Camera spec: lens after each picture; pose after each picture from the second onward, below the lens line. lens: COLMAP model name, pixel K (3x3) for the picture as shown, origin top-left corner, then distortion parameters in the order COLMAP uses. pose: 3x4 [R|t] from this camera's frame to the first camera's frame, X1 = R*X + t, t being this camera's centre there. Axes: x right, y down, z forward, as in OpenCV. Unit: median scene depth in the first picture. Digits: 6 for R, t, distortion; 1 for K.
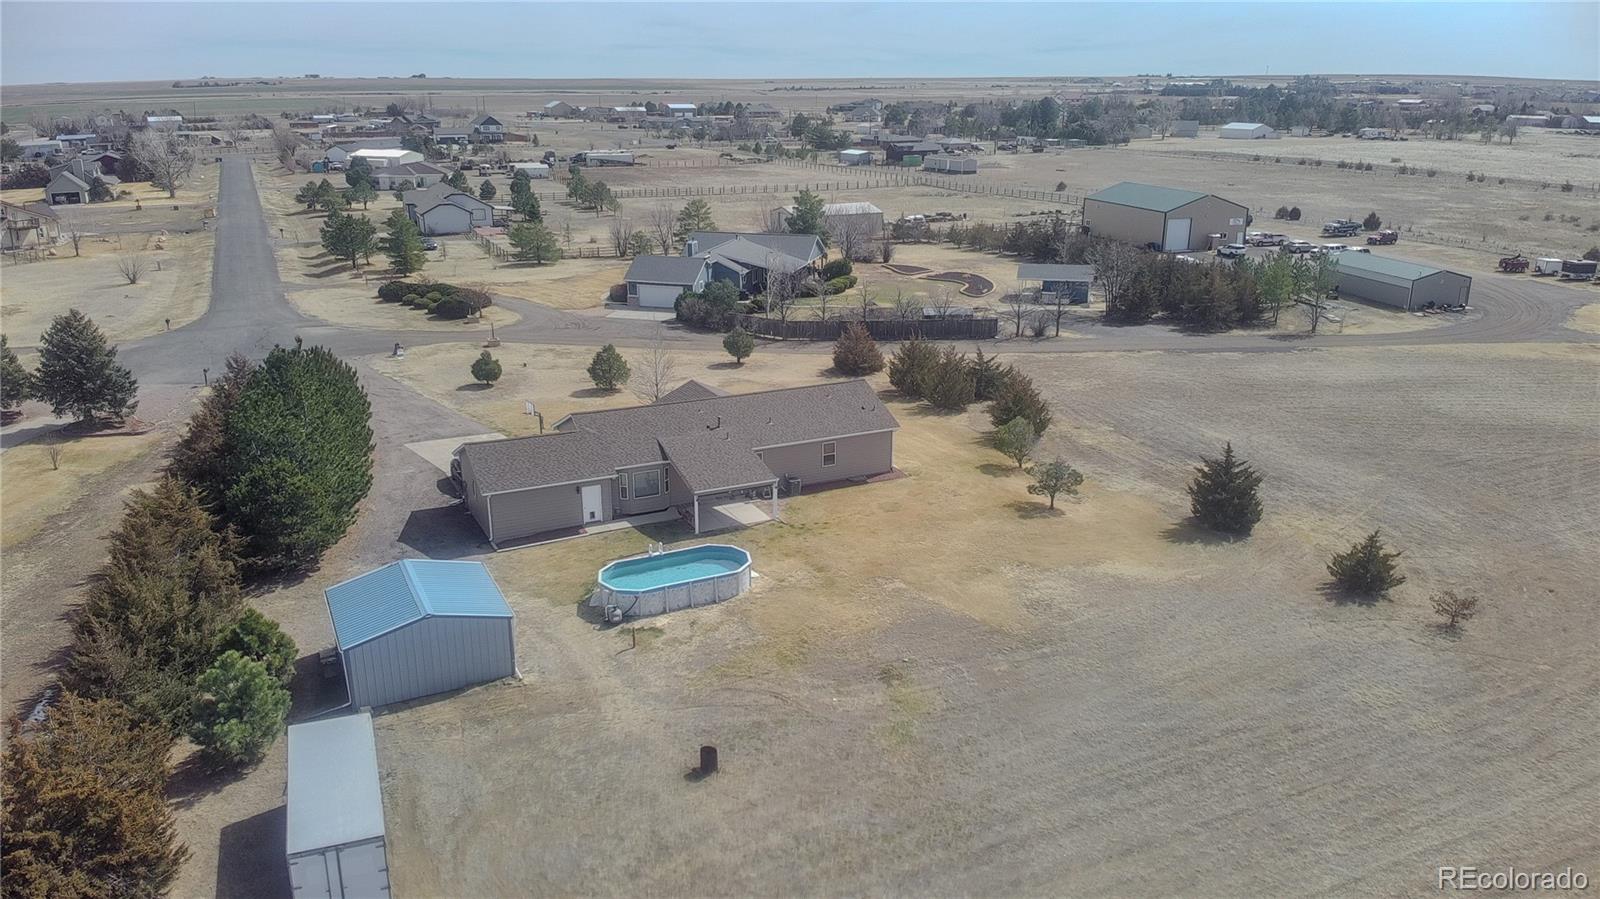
lens RADIAL K [[1175.7, 0, 808.9], [0, 1175.7, 469.9], [0, 0, 1]] dist [0.314660, -0.646348]
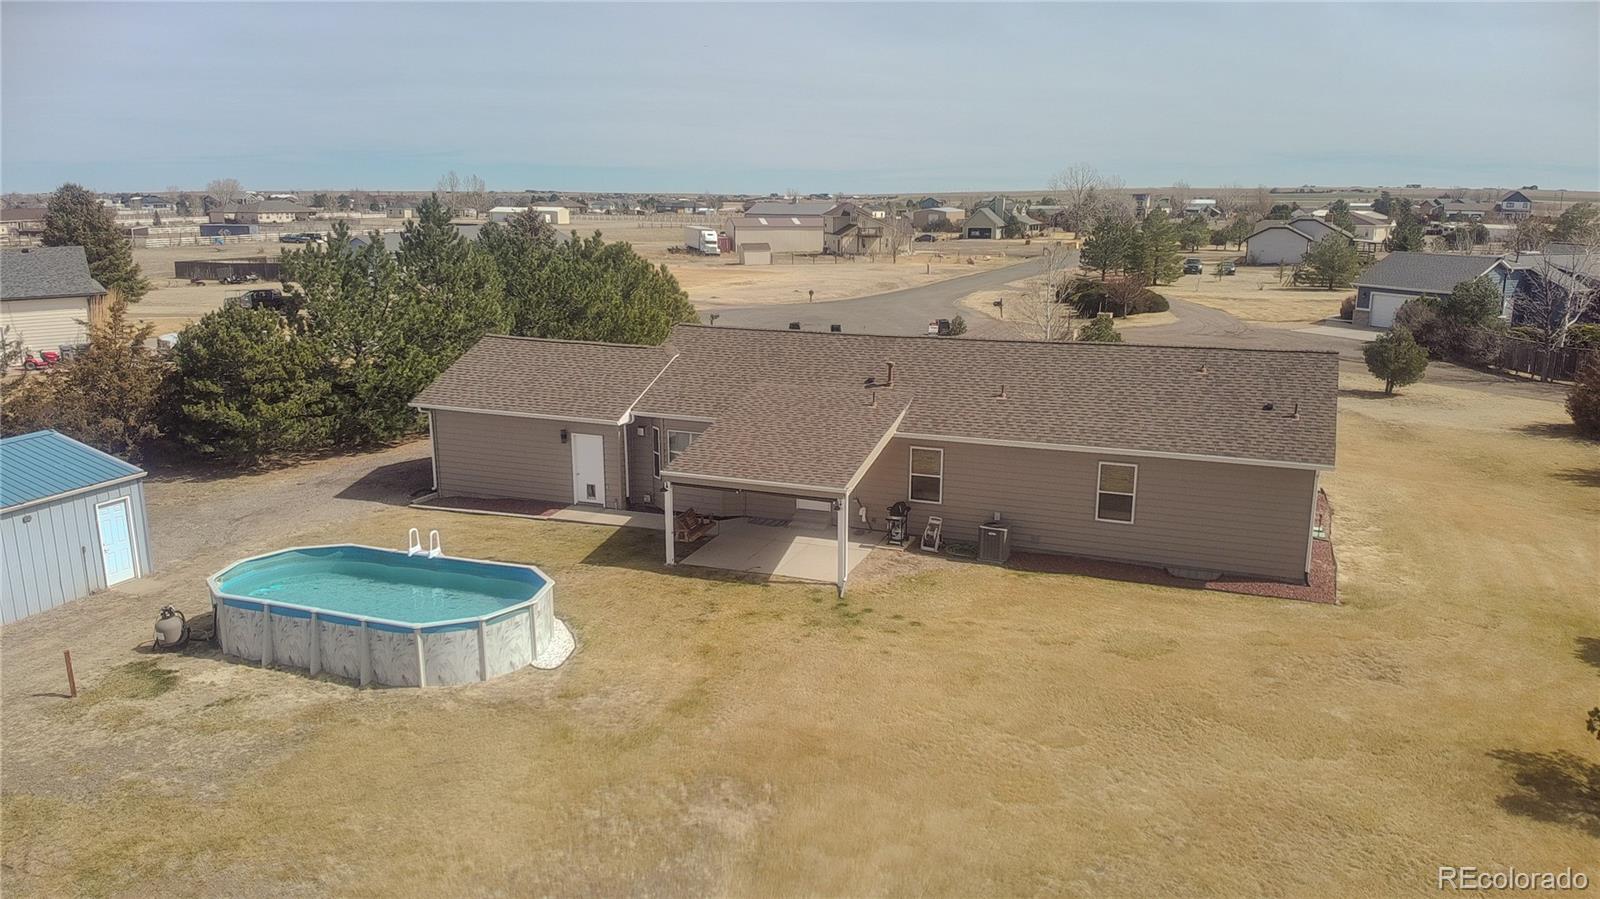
lens RADIAL K [[1175.7, 0, 808.9], [0, 1175.7, 469.9], [0, 0, 1]] dist [0.314660, -0.646348]
pose [[0.657453, 0.168228, -0.734475, 0.273036], [-0.238420, 0.971120, 0.009013, 0.000568], [0.714780, 0.169187, 0.678575, 0.703934]]
